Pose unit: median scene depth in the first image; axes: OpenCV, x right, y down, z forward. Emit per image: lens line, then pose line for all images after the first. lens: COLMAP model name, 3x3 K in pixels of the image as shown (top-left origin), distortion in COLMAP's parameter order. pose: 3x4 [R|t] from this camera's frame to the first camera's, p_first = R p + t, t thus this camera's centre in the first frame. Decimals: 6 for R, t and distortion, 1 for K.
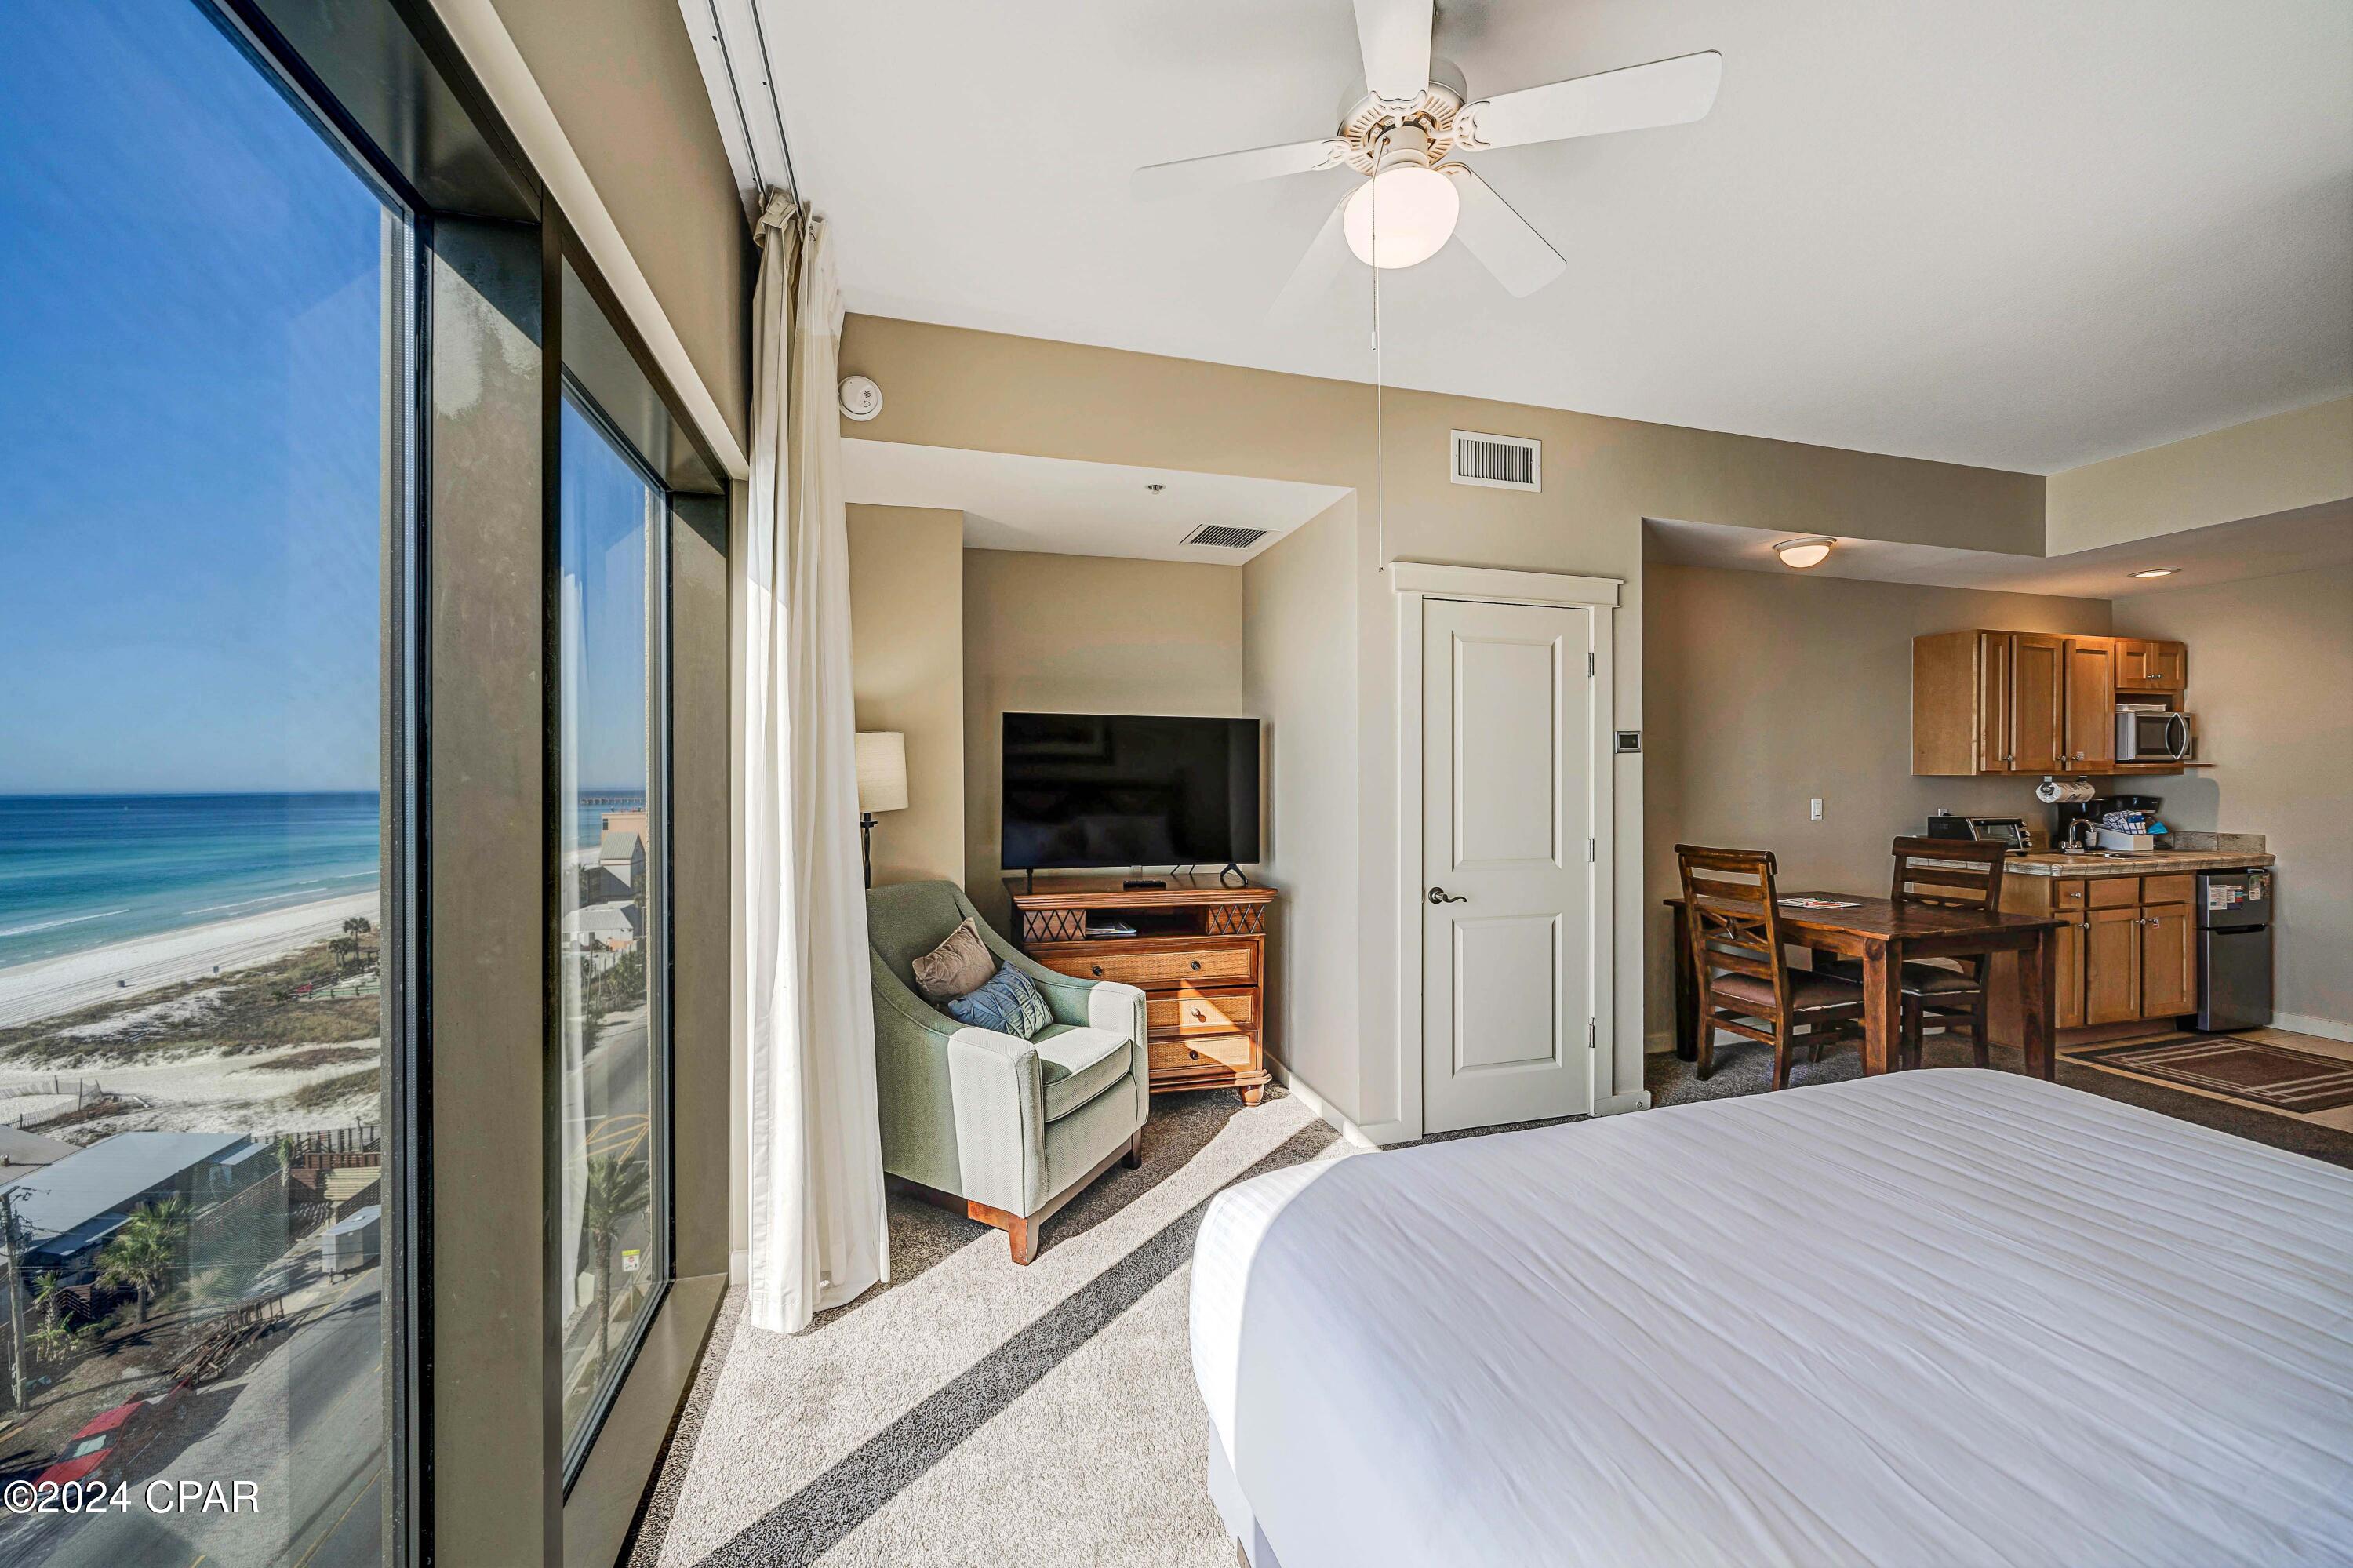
lens RADIAL K [[866.1, 0, 1167.2], [0, 866.1, 777.2], [0, 0, 1]] dist [-0.000216, -0.000067]
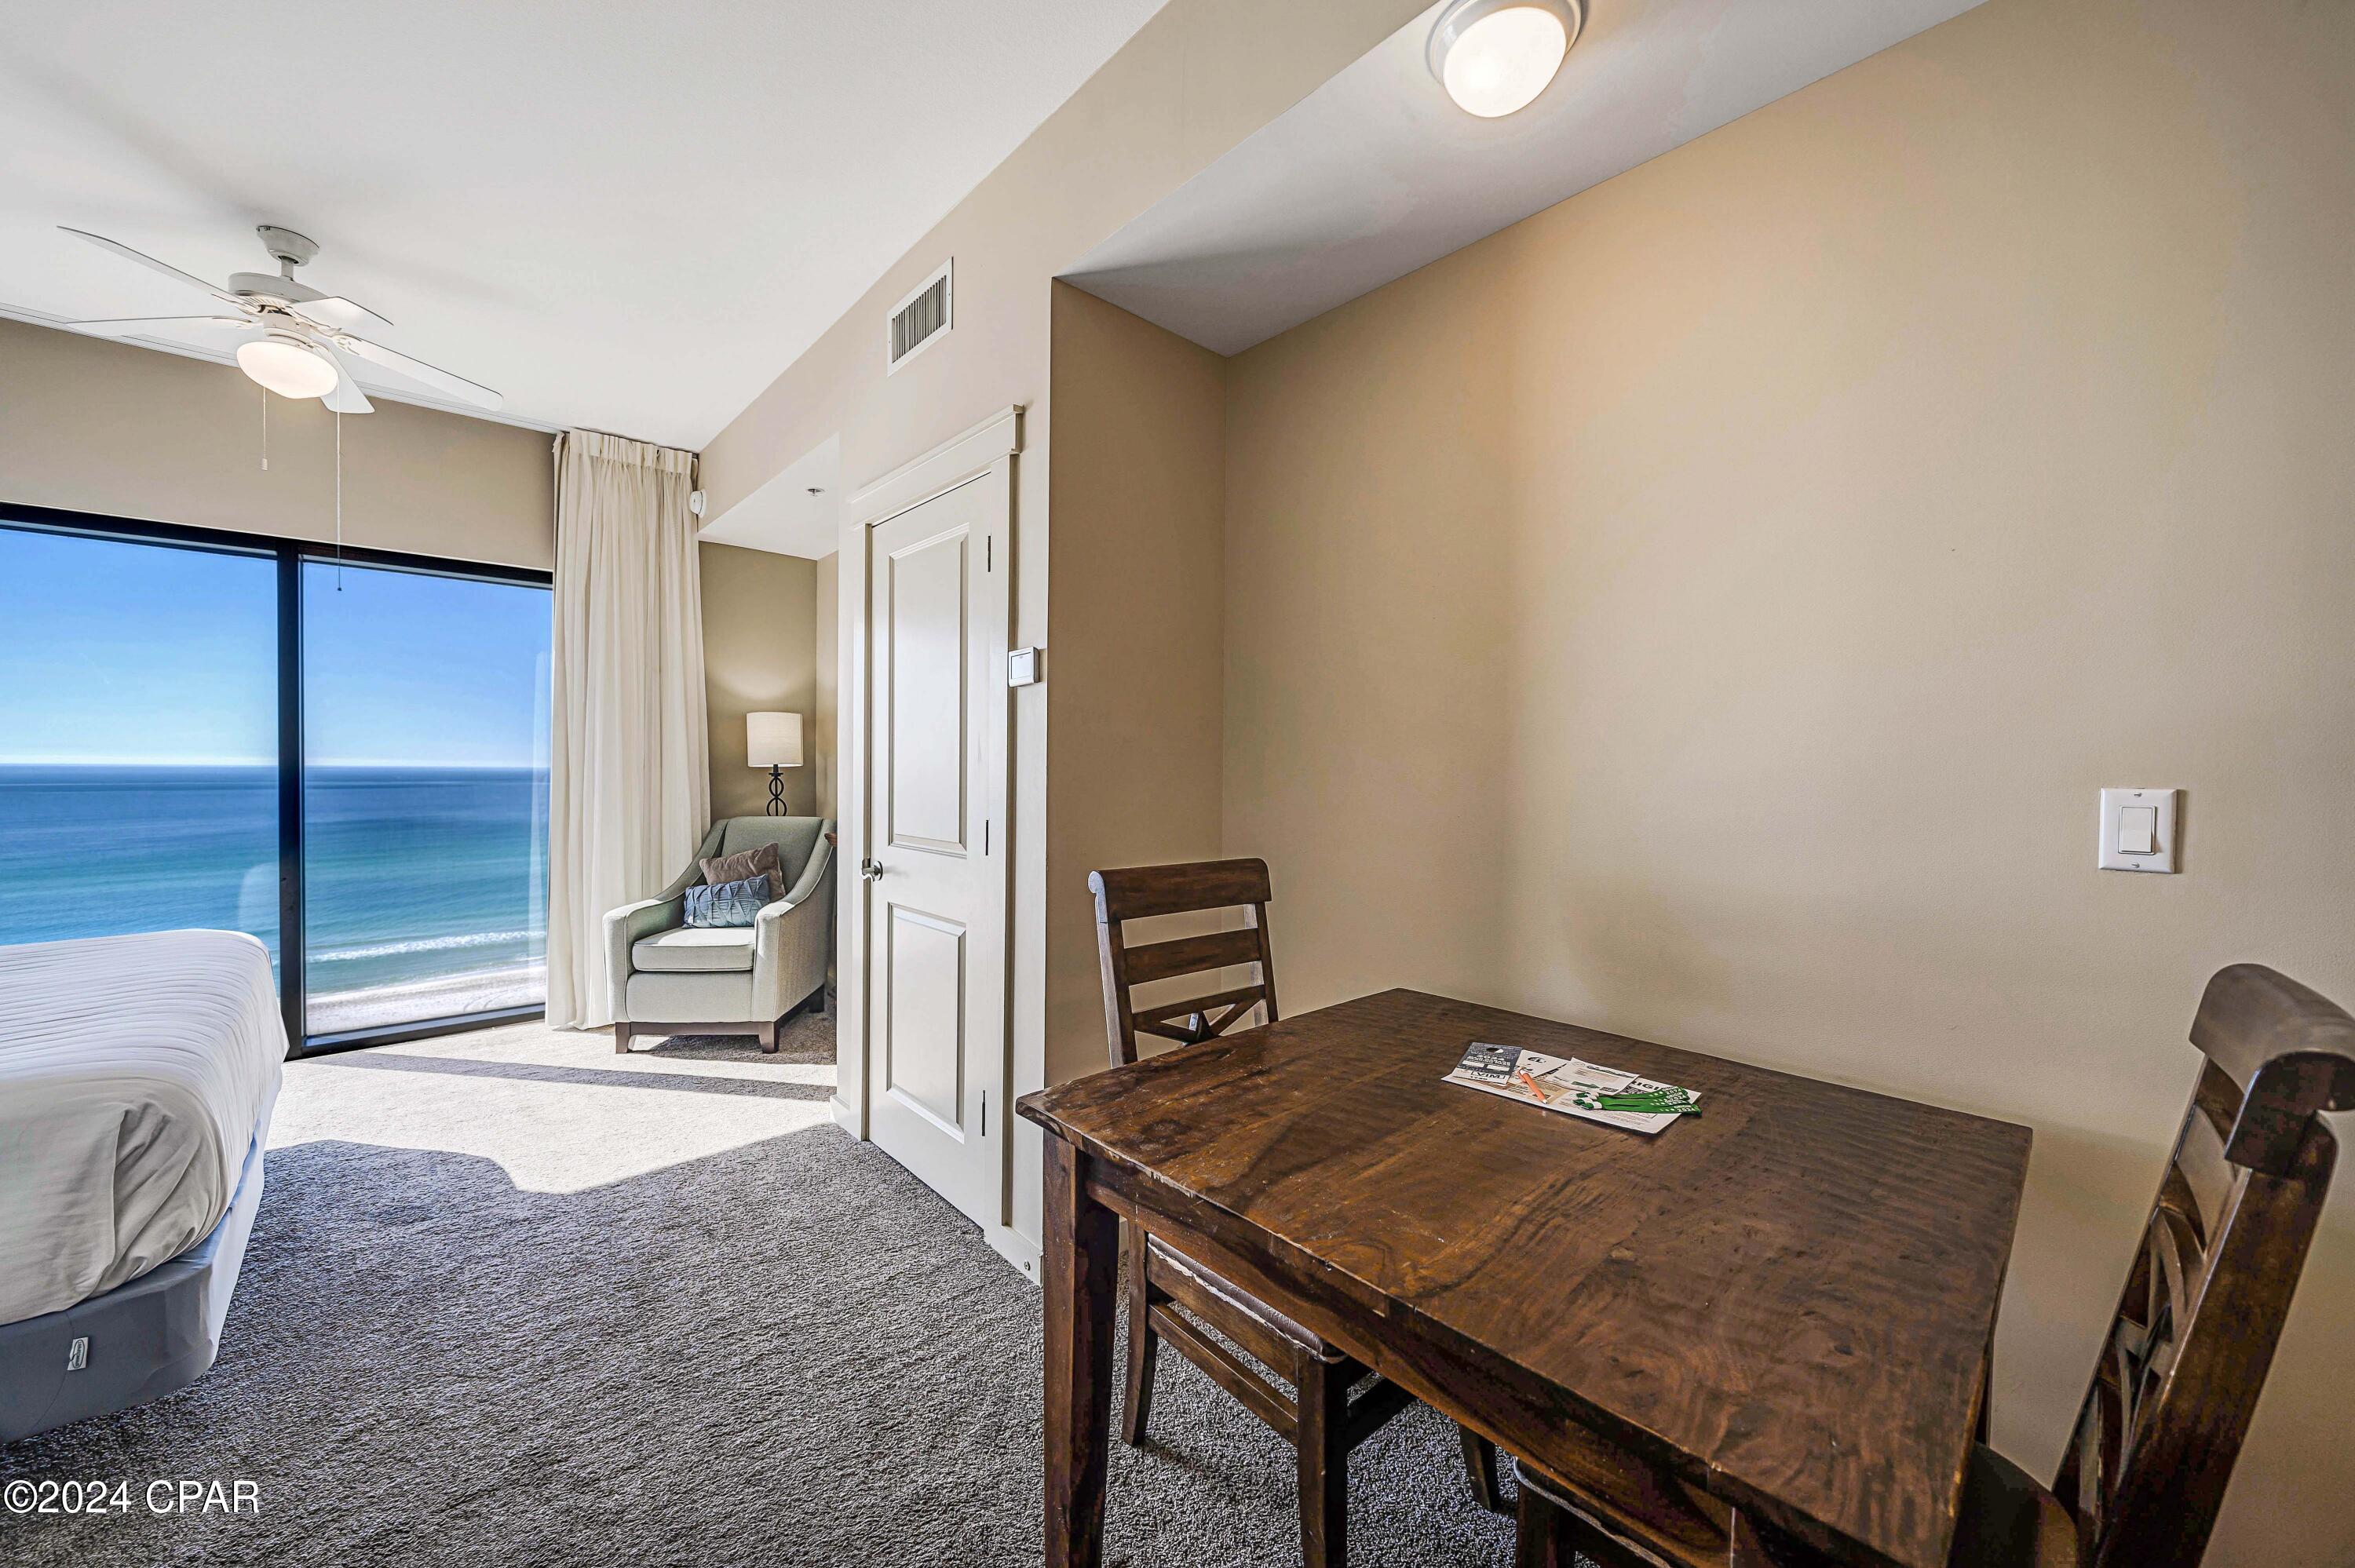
lens RADIAL K [[861.7, 0, 1170.1], [0, 861.7, 784.9], [0, 0, 1]] dist [-0.003958, -0.000304]
pose [[0.450508, 0.022820, -0.892480, 1.138016], [-0.013791, 0.999732, 0.018601, 0.030022], [0.892666, 0.003928, 0.450702, 0.828438]]
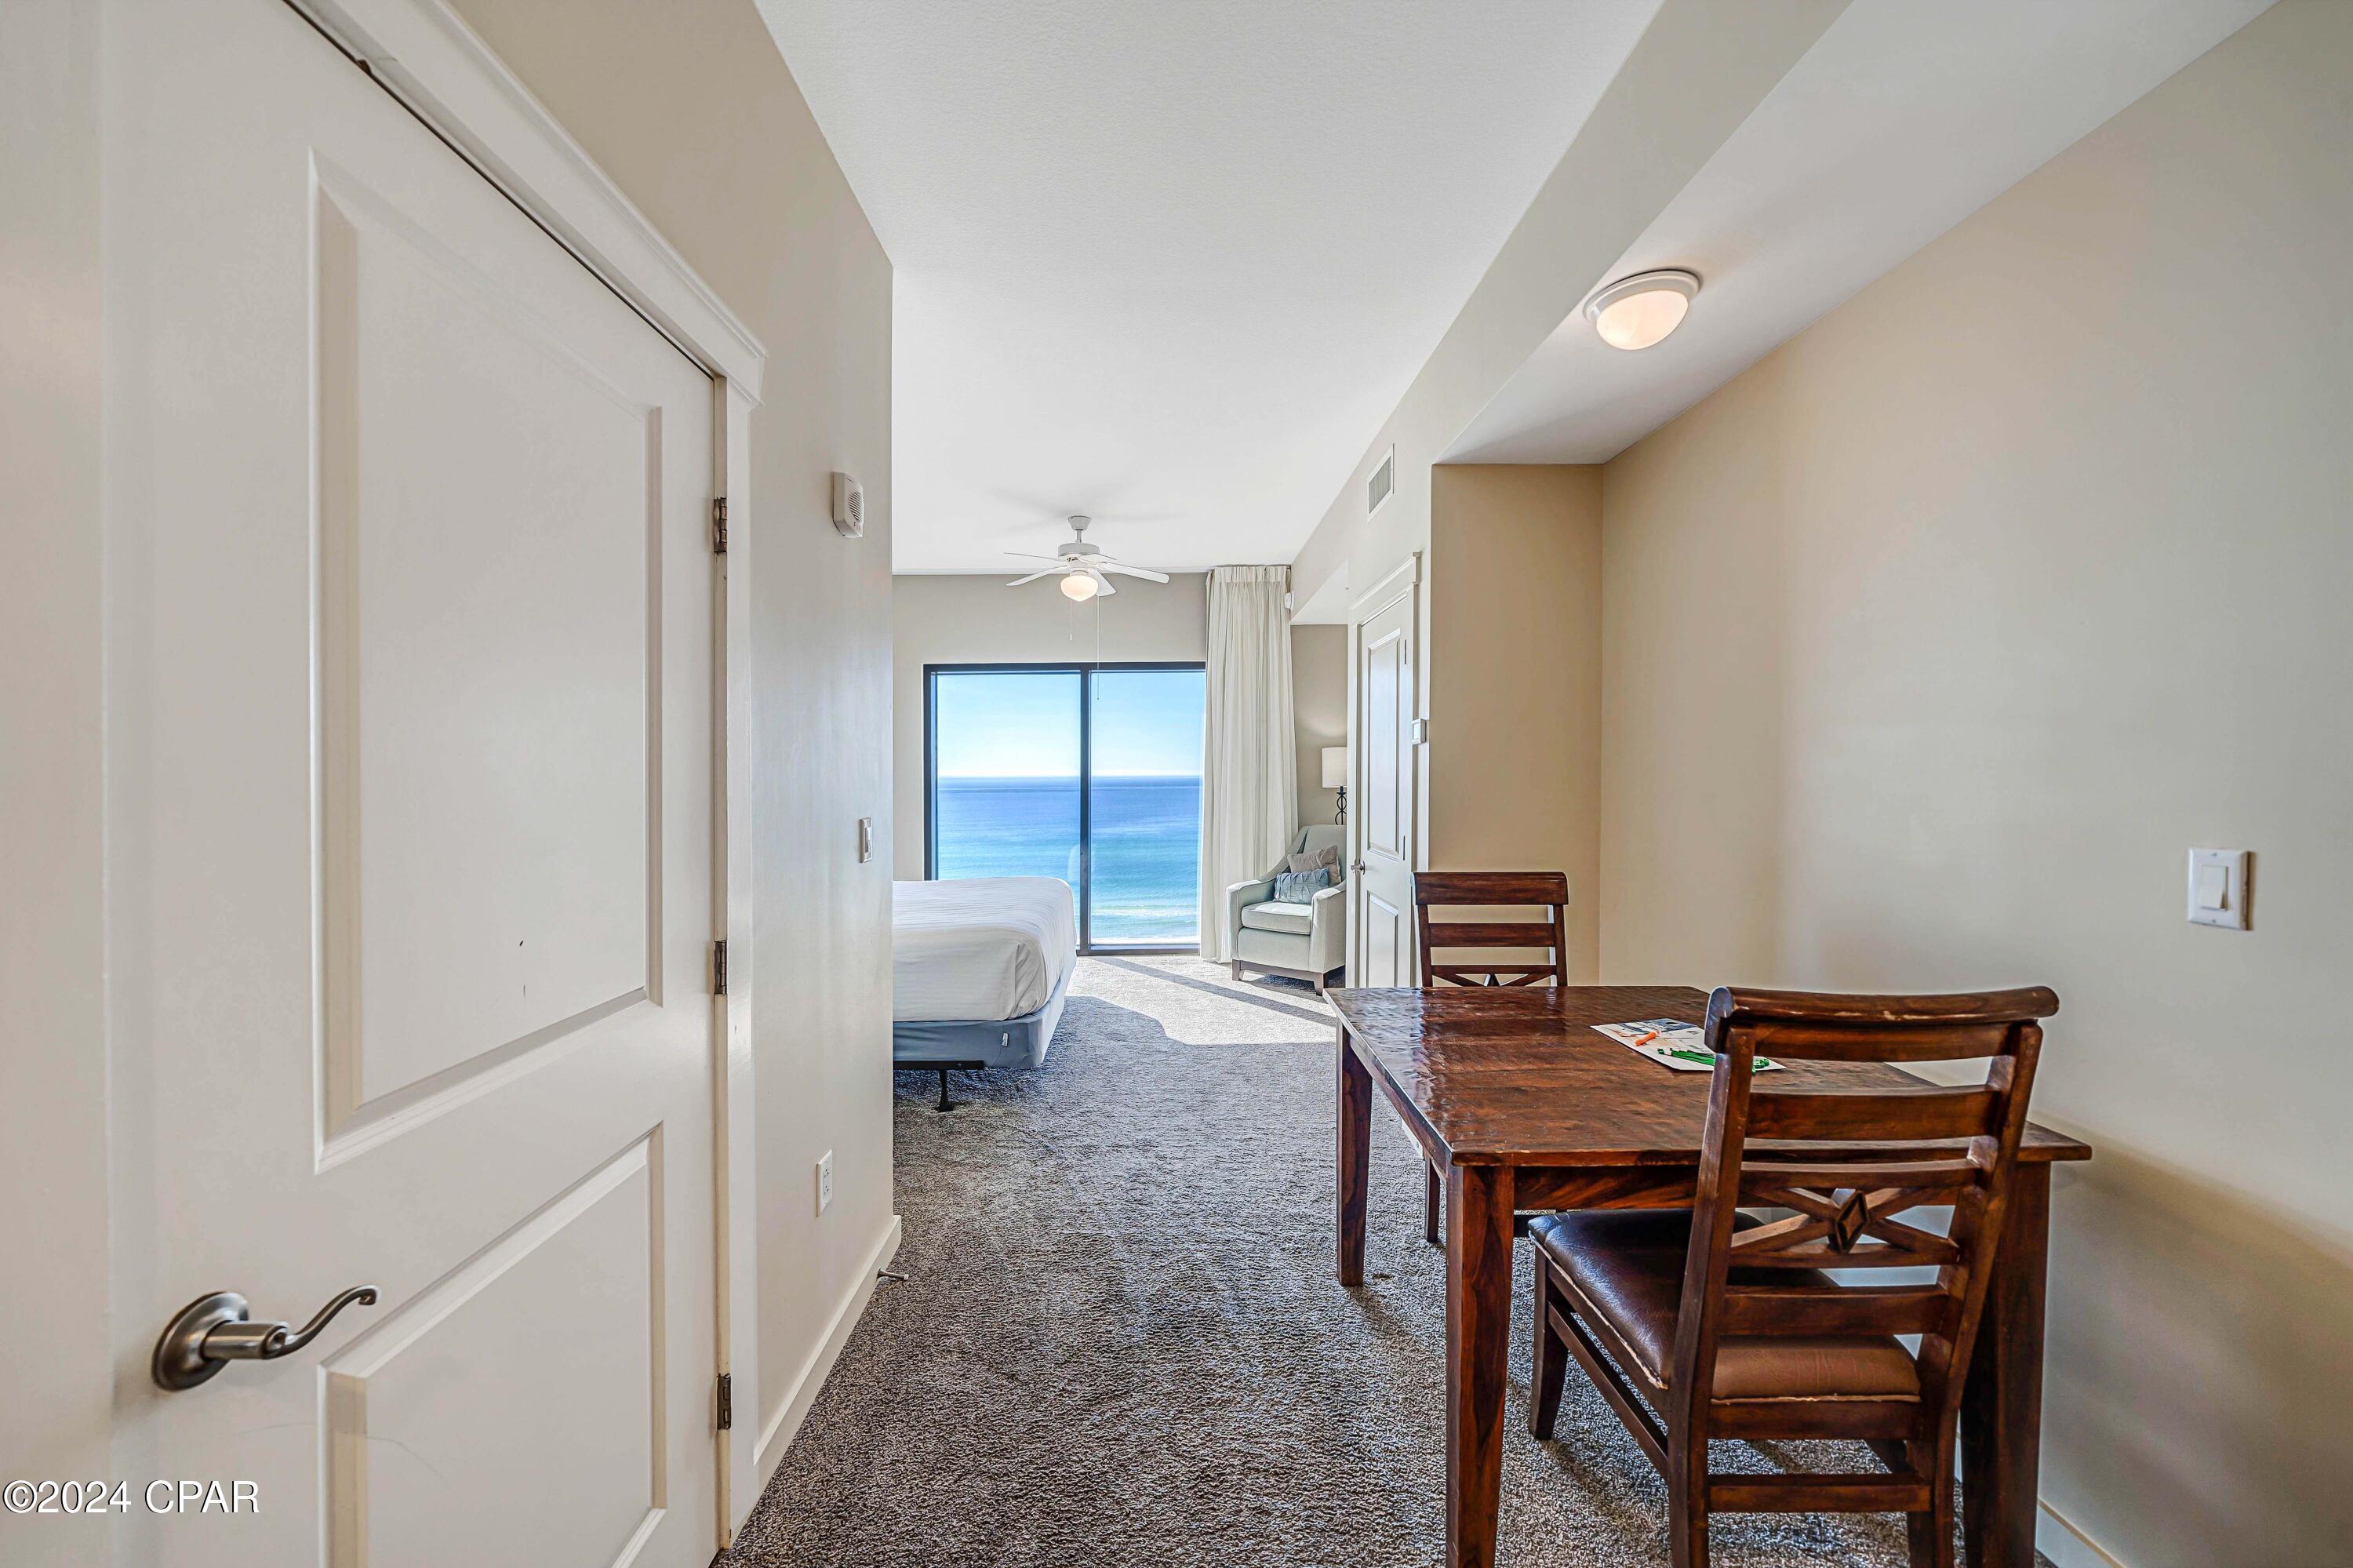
lens RADIAL K [[847.5, 0, 1170.6], [0, 847.5, 767.1], [0, 0, 1]] dist [-0.021832, -0.000066]
pose [[-0.248485, -0.004573, -0.968625, 1.445365], [-0.001972, 0.999989, -0.004215, 0.001056], [0.968634, 0.000862, -0.248491, 0.975984]]
